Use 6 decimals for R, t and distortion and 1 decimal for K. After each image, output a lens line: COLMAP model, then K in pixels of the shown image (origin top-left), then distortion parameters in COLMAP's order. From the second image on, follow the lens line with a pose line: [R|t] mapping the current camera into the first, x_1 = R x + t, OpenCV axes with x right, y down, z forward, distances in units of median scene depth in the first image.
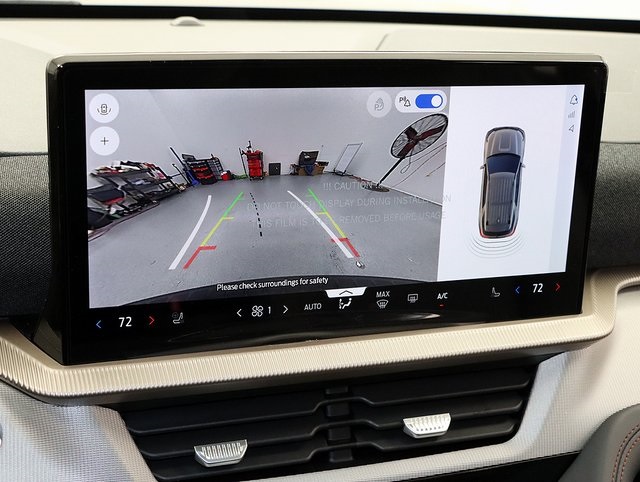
lens RADIAL K [[1097.2, 0, 320.1], [0, 1097.2, 238.8], [0, 0, 1]] dist [0.055848, 0.000000]
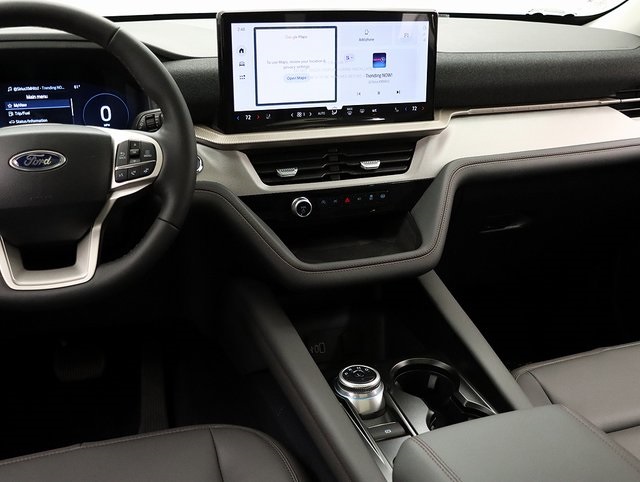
lens RADIAL K [[736.6, 0, 321.6], [0, 736.6, 243.8], [0, 0, 1]] dist [-0.059940, 0.000000]
pose [[0.999109, -0.041232, -0.008993, -0.003341], [0.041562, 0.998321, 0.040335, 0.278039], [0.007315, -0.040673, 0.999146, -0.646254]]
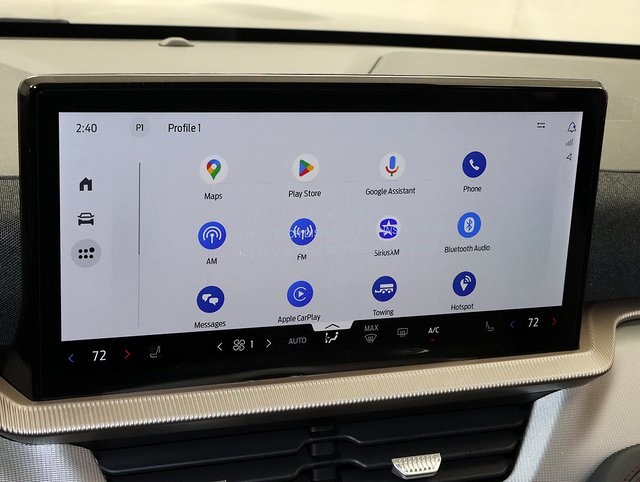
lens RADIAL K [[1097.2, 0, 325.3], [0, 1097.2, 238.5], [0, 0, 1]] dist [0.055848, 0.000000]
pose [[0.999936, 0.010284, 0.004744, 0.011626], [-0.010189, 0.999755, -0.019674, -0.008088], [-0.004945, 0.019624, 0.999795, 0.041563]]
